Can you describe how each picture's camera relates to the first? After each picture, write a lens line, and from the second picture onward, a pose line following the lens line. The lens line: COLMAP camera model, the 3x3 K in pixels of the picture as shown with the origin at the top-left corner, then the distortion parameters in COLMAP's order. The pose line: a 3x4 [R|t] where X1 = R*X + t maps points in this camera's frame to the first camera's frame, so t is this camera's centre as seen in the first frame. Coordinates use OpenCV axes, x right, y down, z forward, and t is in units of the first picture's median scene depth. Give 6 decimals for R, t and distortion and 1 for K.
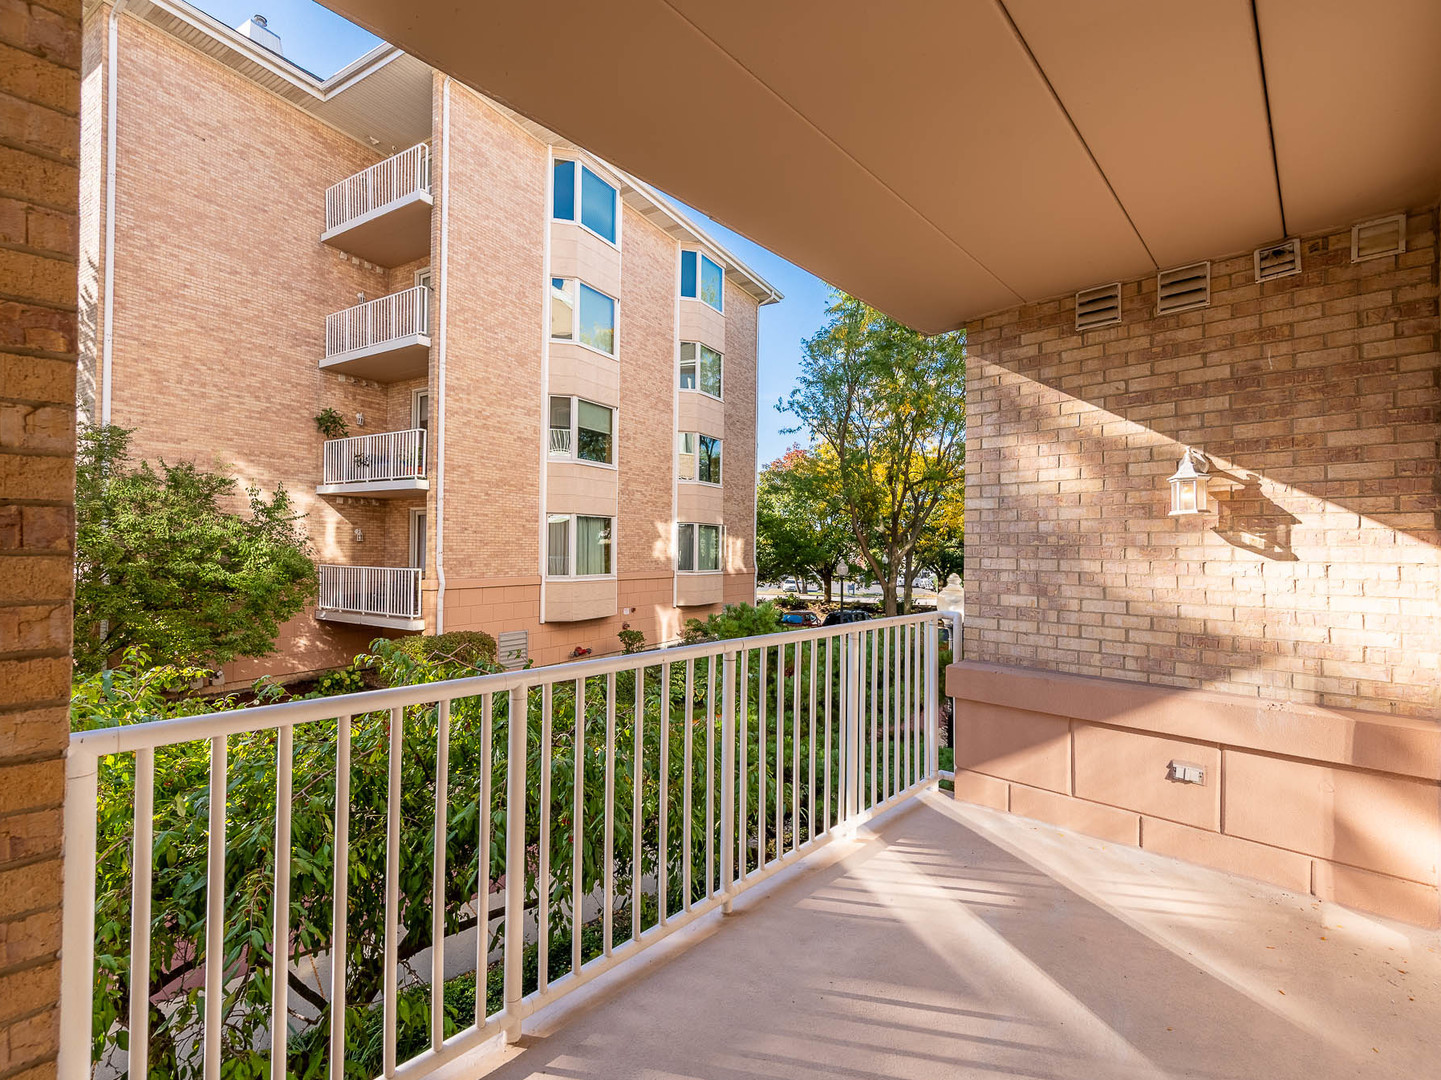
lens RADIAL K [[650.2, 0, 723.6], [0, 650.2, 538.9], [0, 0, 1]] dist [-0.003137, -0.000542]
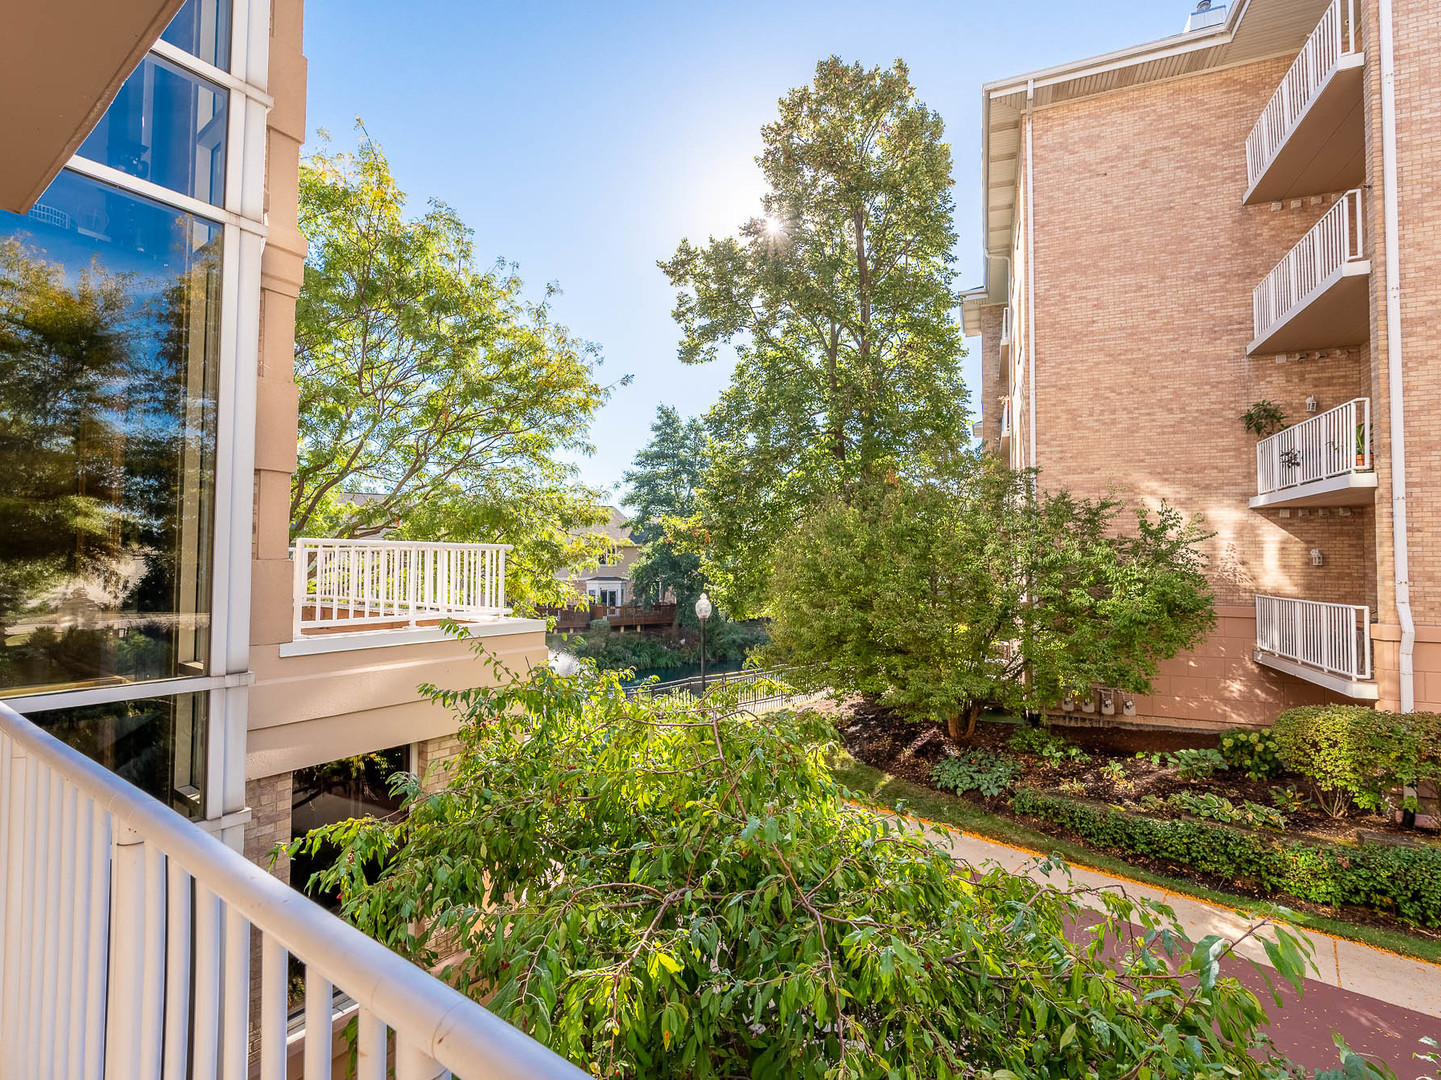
lens RADIAL K [[650.2, 0, 721.4], [0, 650.2, 539.7], [0, 0, 1]] dist [-0.003137, -0.000542]
pose [[0.140542, -0.045531, -0.989027, 0.099596], [0.009970, 0.998956, -0.044572, 0.000740], [0.990024, -0.003596, 0.140850, 0.248755]]
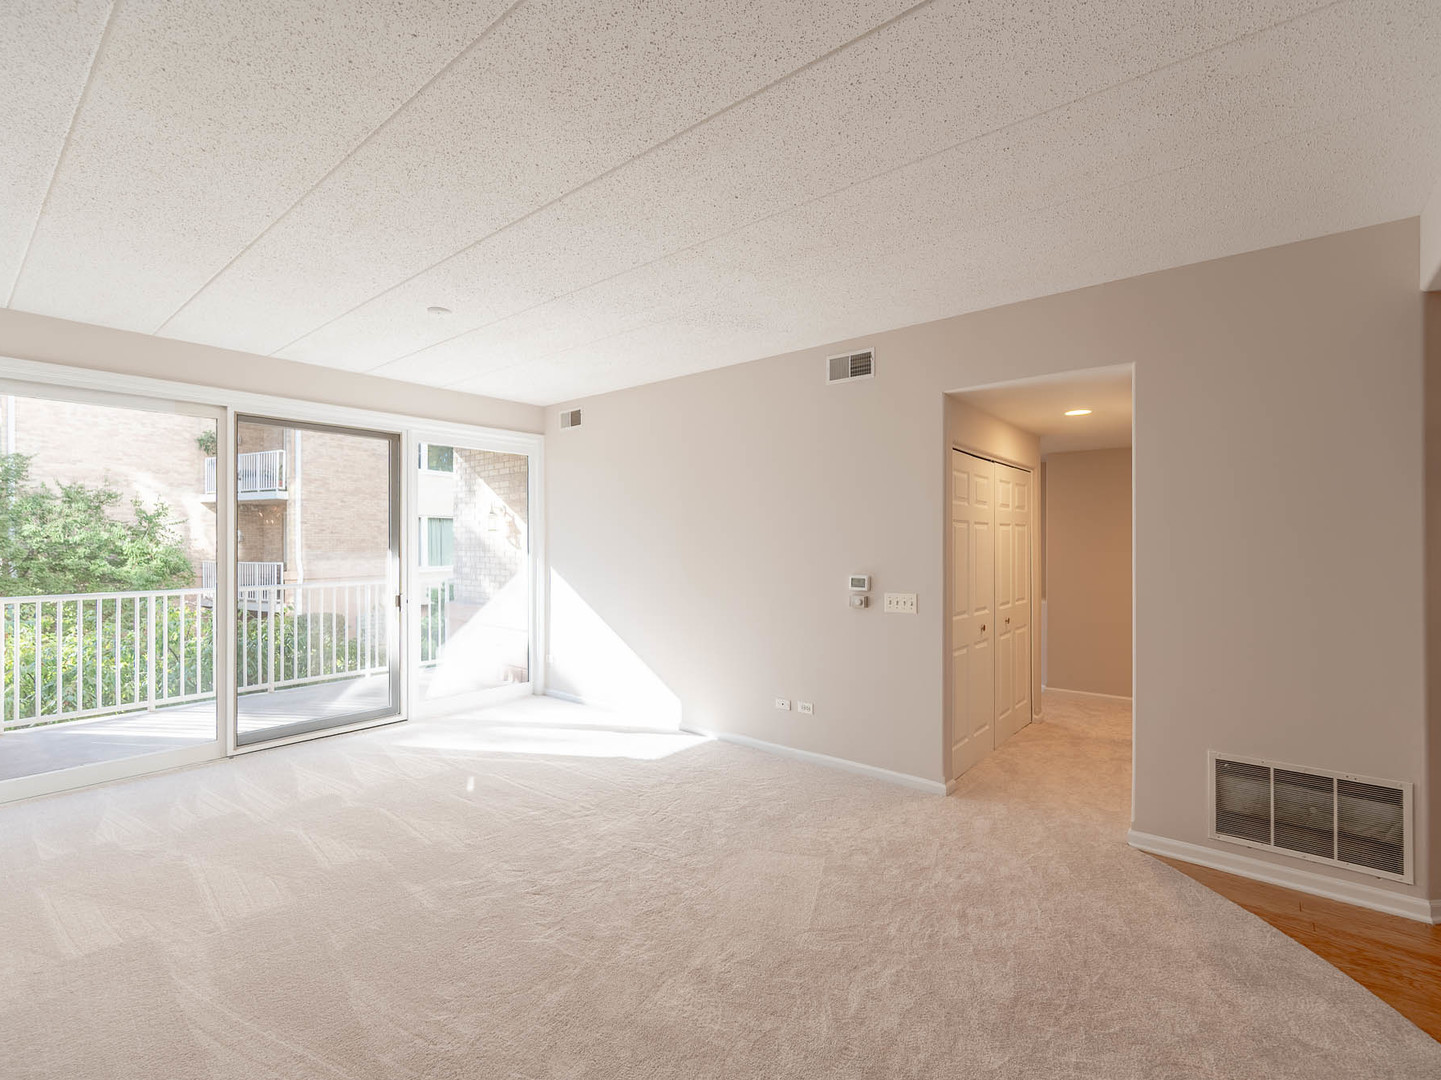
lens RADIAL K [[650.2, 0, 718.2], [0, 650.2, 539.3], [0, 0, 1]] dist [-0.003137, -0.000542]
pose [[0.997927, -0.012466, 0.063129, 0.289393], [0.011582, 0.999830, 0.014345, -0.006839], [-0.063298, -0.013584, 0.997902, -0.296063]]
